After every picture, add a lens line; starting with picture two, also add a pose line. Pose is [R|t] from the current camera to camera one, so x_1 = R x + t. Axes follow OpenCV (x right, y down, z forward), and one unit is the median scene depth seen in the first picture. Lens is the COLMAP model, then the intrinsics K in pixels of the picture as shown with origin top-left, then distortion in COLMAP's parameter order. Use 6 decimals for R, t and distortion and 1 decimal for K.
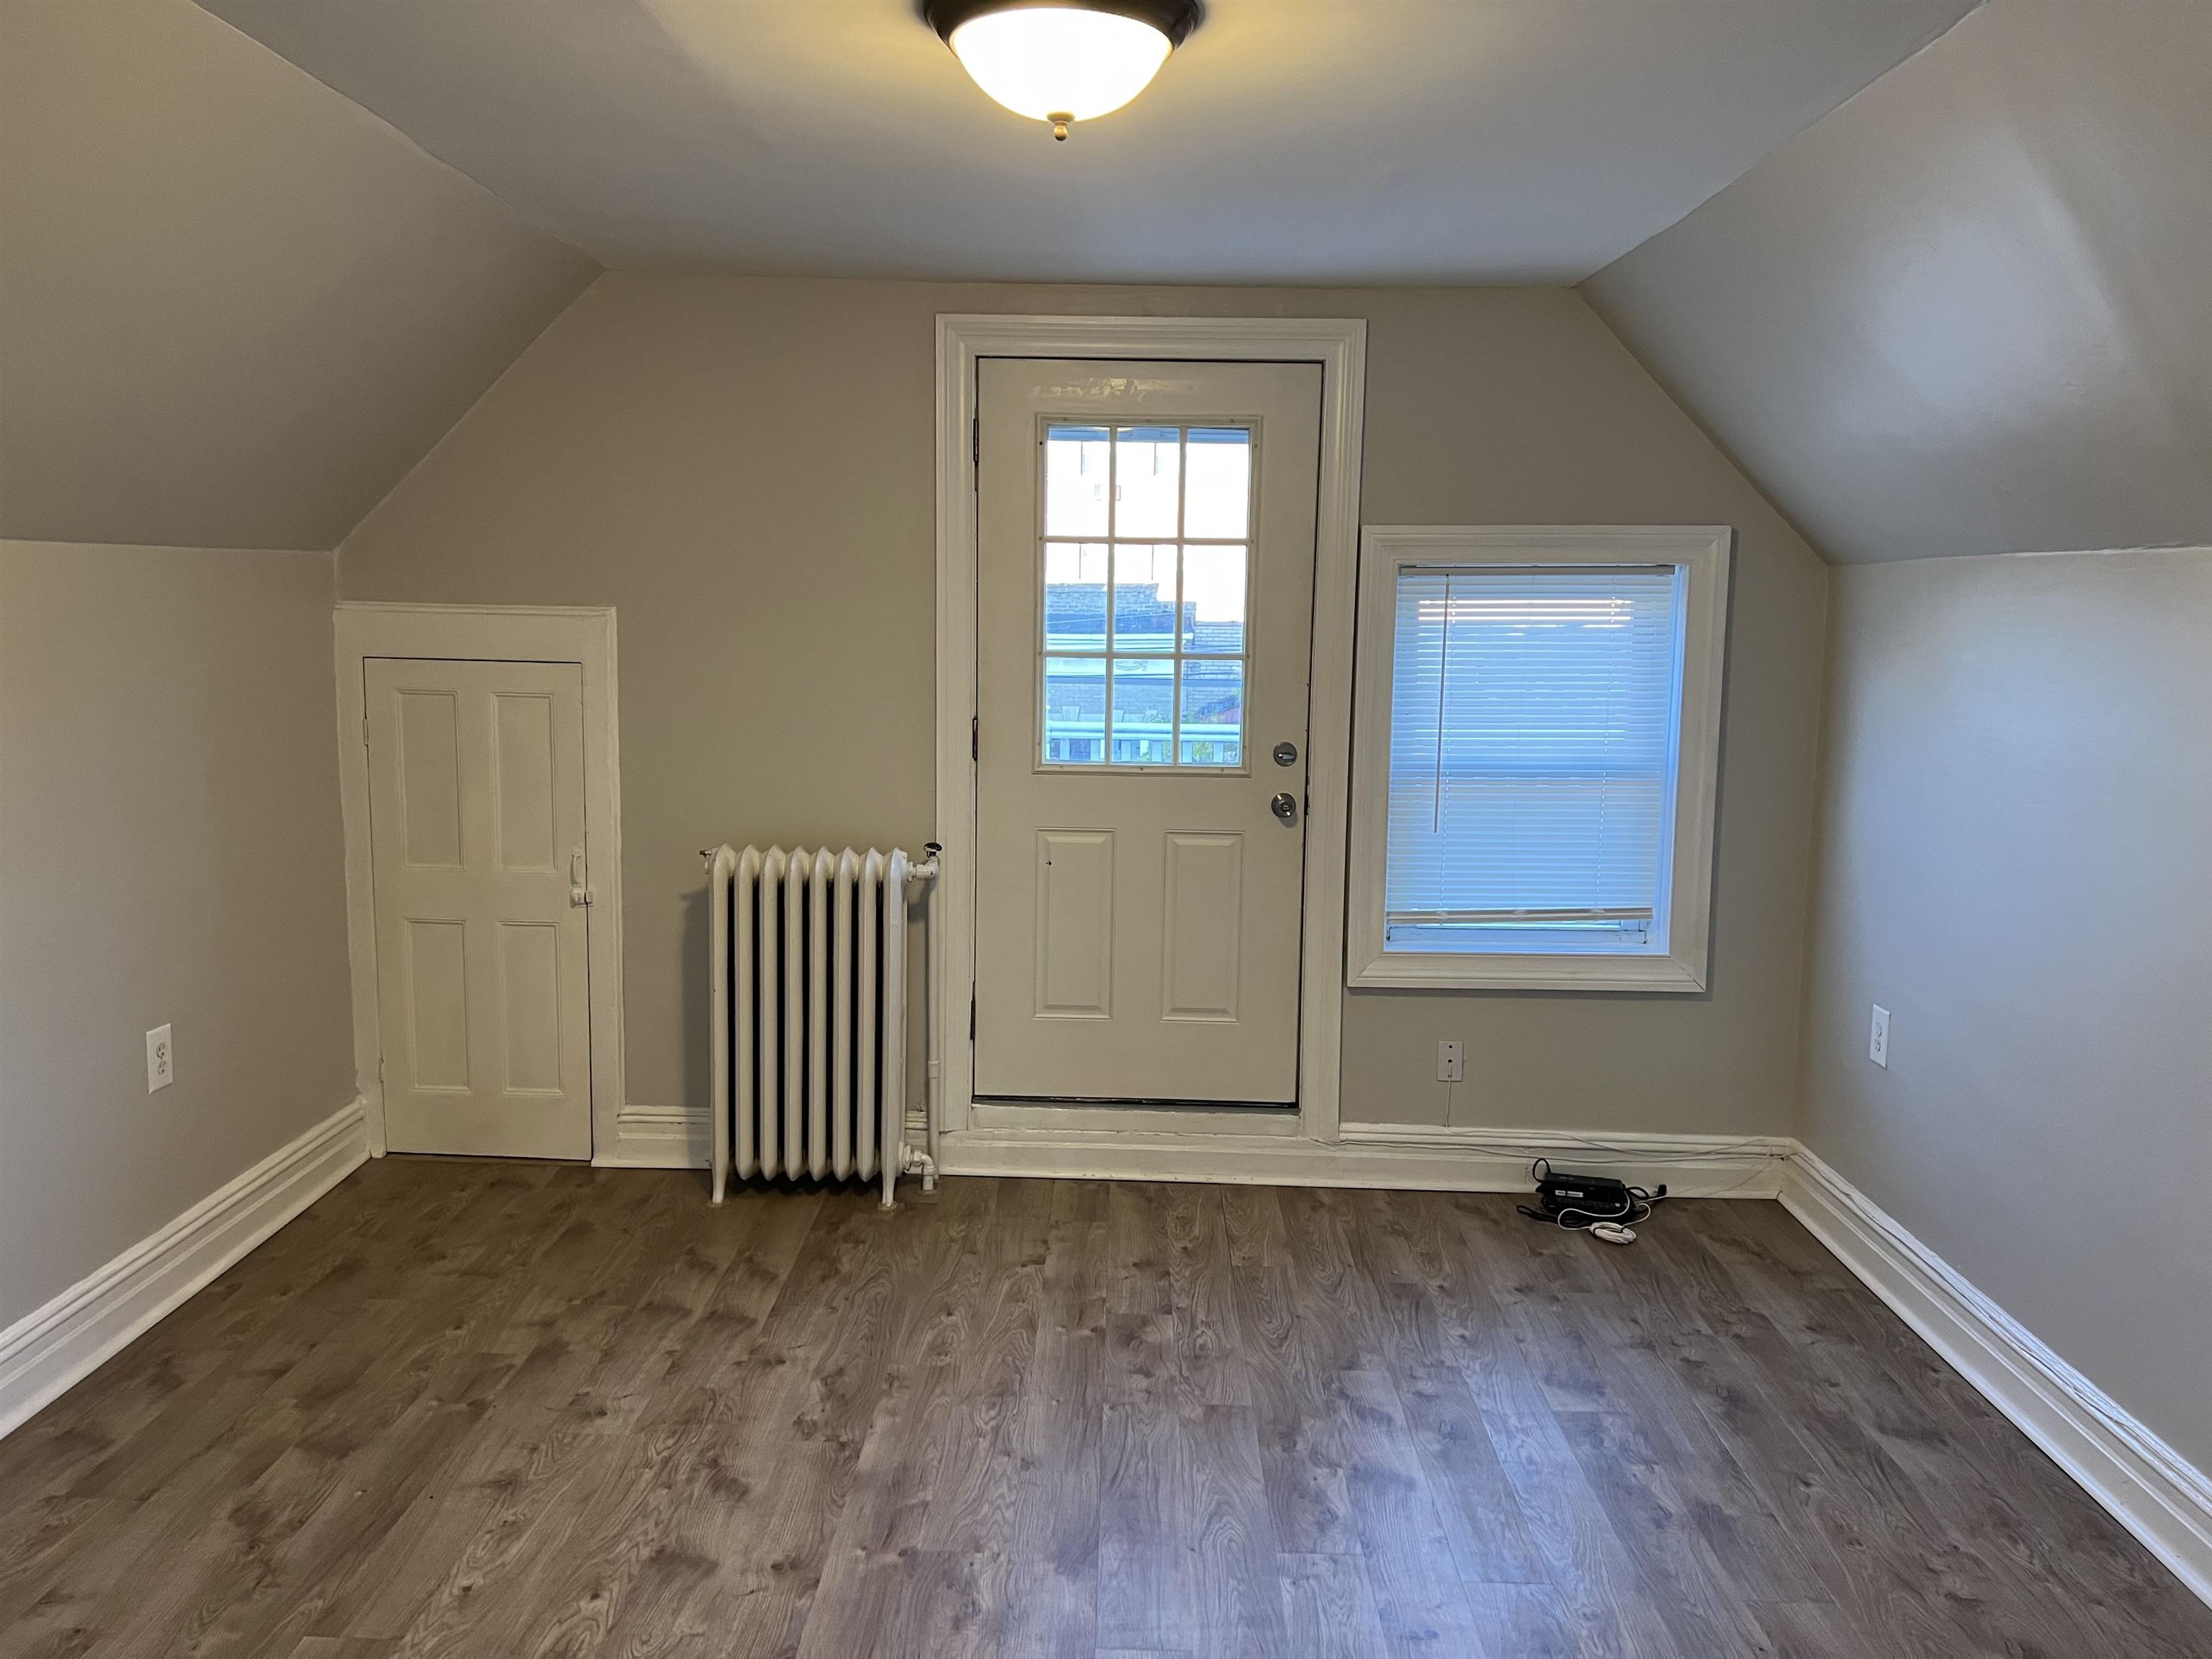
lens RADIAL K [[1672.4, 0, 1111.2], [0, 1672.4, 807.0], [0, 0, 1]] dist [0.060465, -0.055124]
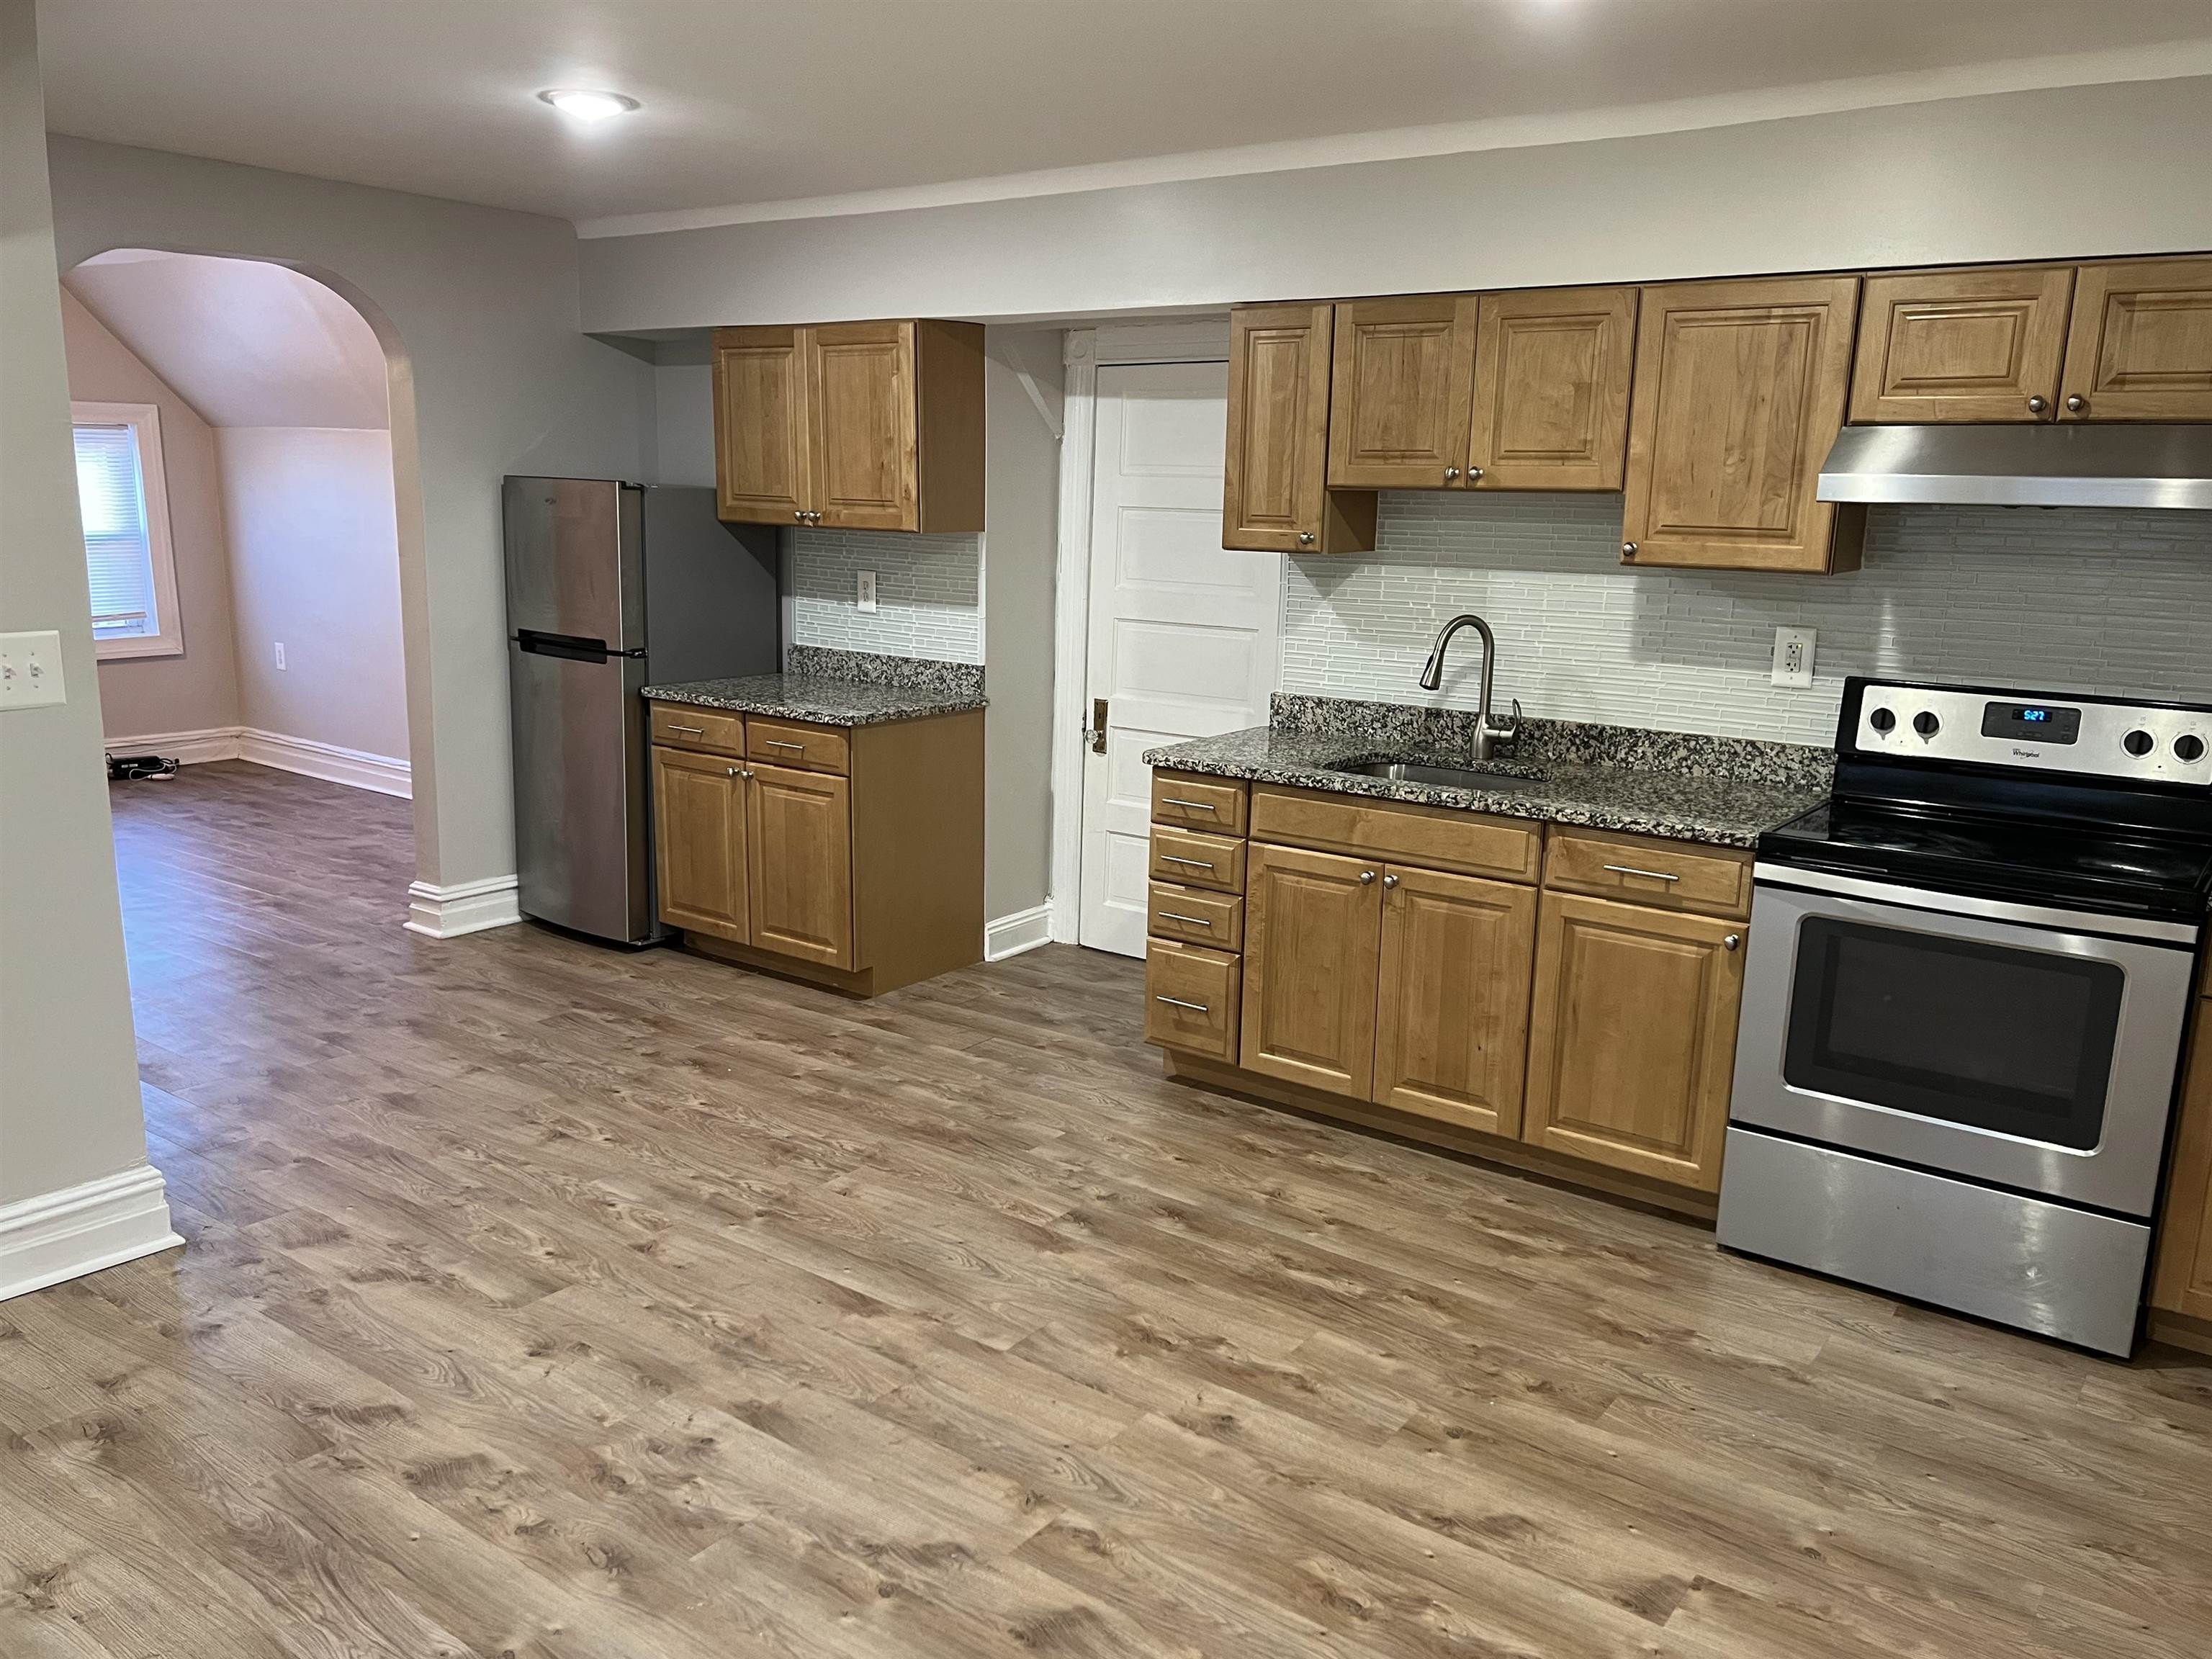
lens RADIAL K [[1672.4, 0, 1088.7], [0, 1672.4, 860.7], [0, 0, 1]] dist [0.060465, -0.055124]
pose [[0.590789, -0.182255, 0.785972, -0.604455], [0.086069, 0.982830, 0.163209, 0.117431], [-0.802223, -0.028774, 0.596331, -0.992620]]
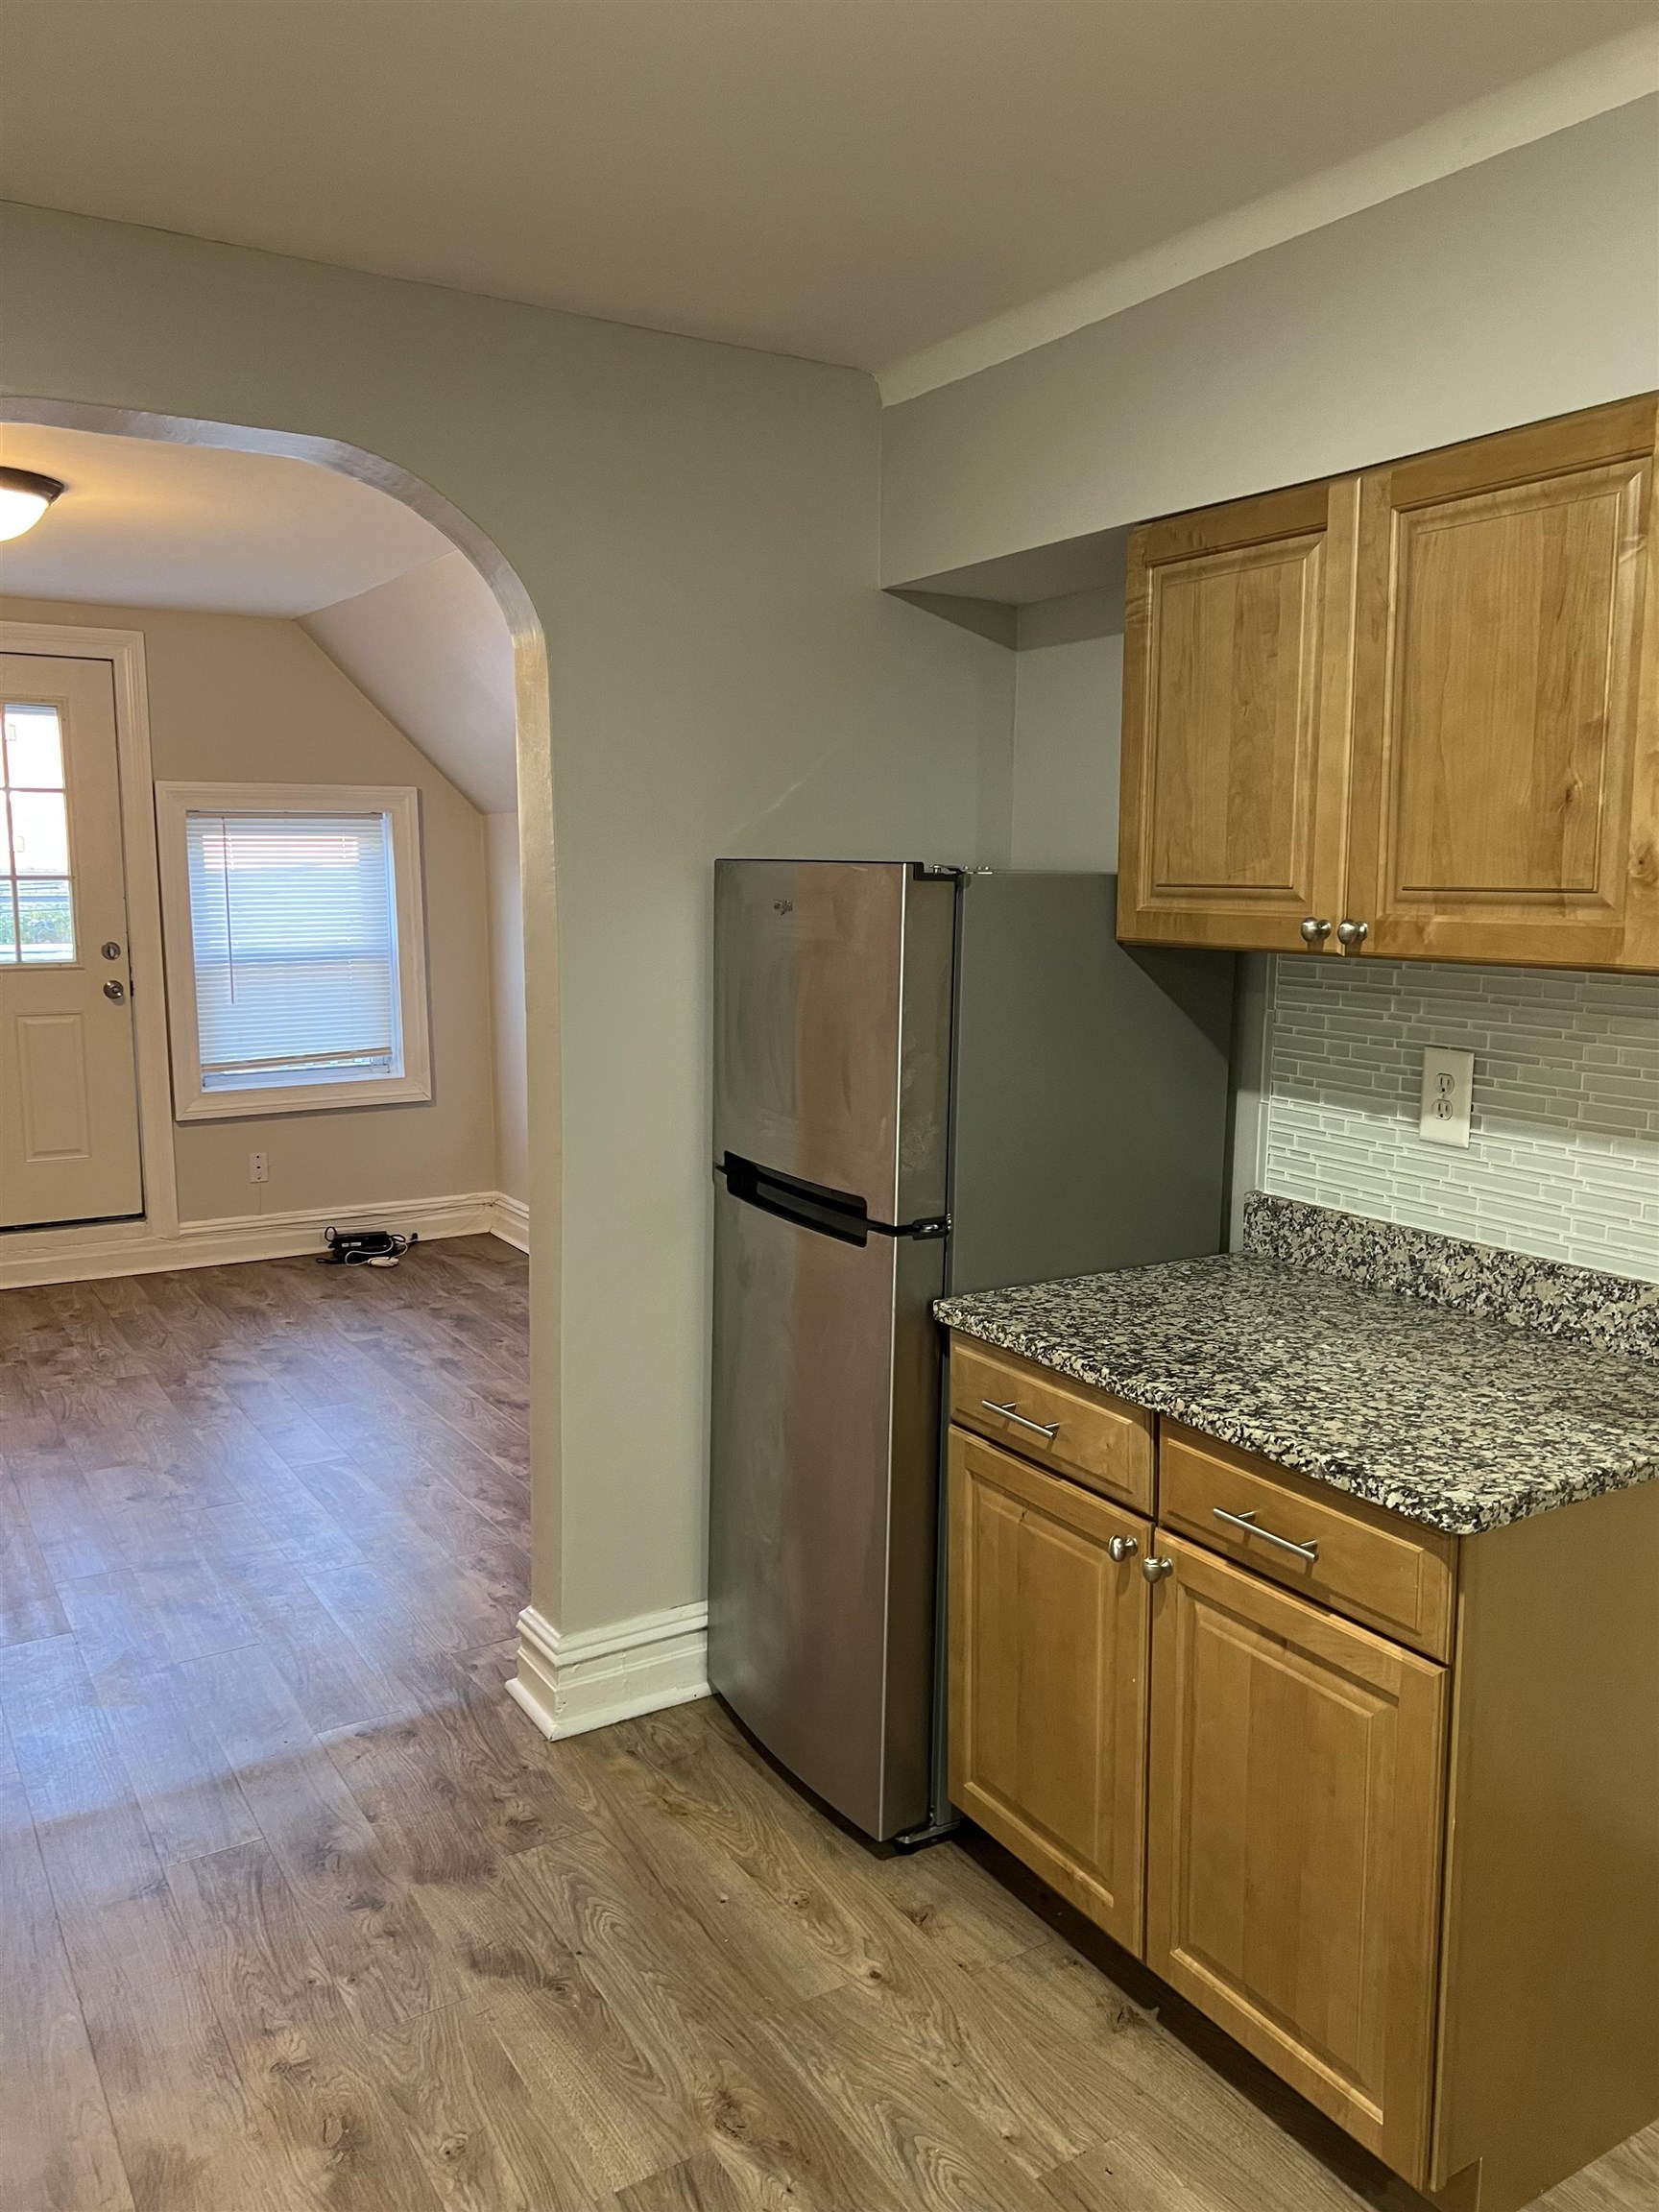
lens RADIAL K [[1672.4, 0, 849.2], [0, 1672.4, 1098.3], [0, 0, 1]] dist [0.060465, -0.055124]
pose [[0.839928, -0.091585, 0.534914, -0.134007], [0.078692, 0.995794, 0.046931, 0.069190], [-0.536962, 0.002674, 0.843602, -0.461025]]
